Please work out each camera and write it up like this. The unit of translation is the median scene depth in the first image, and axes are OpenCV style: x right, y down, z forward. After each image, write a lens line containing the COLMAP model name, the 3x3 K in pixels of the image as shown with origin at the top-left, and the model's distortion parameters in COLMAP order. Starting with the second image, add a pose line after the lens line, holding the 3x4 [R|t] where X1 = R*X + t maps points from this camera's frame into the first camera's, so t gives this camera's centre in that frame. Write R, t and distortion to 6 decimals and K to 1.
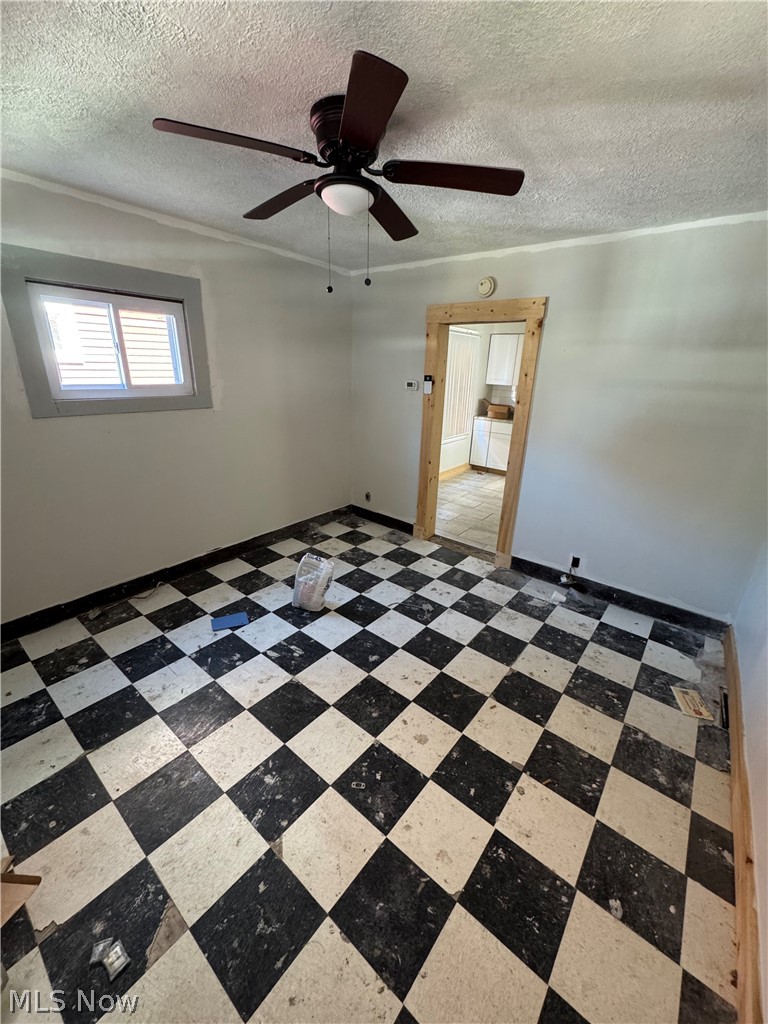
lens RADIAL K [[409.3, 0, 381.3], [0, 409.3, 515.3], [0, 0, 1]] dist [0.000093, -0.000020]
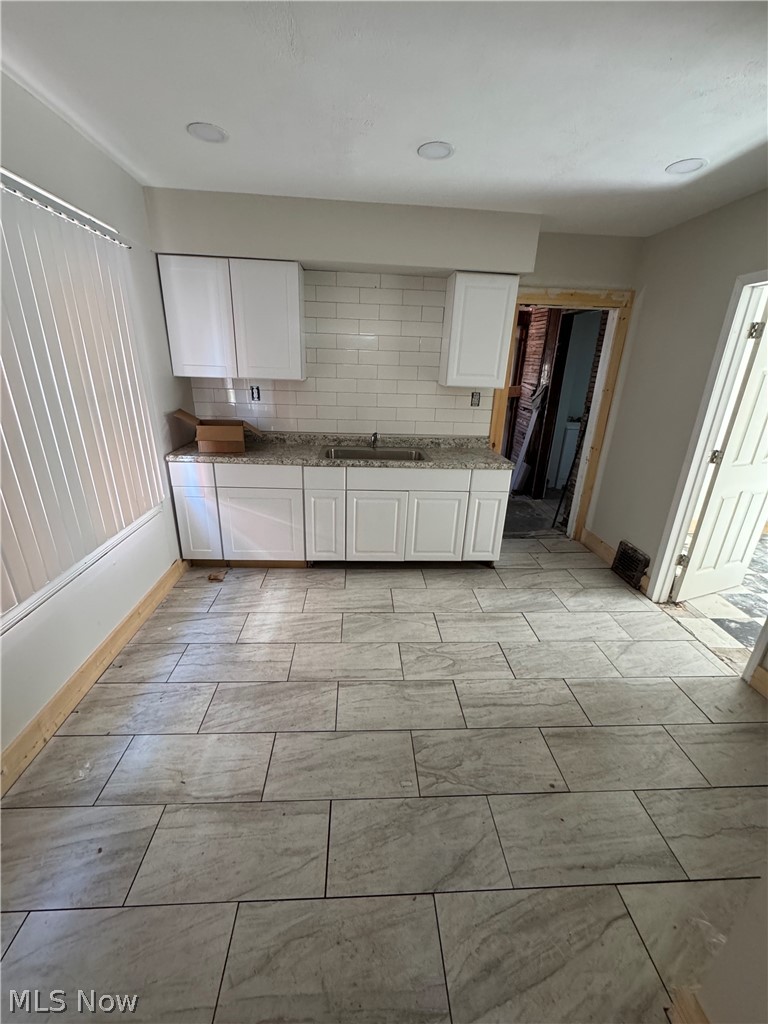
lens RADIAL K [[409.3, 0, 386.3], [0, 409.3, 508.2], [0, 0, 1]] dist [0.000093, -0.000020]
pose [[0.744409, -0.244824, 0.621221, 0.128145], [0.220422, 0.968304, 0.117478, -0.194498], [-0.630293, 0.049479, 0.774779, 0.558421]]
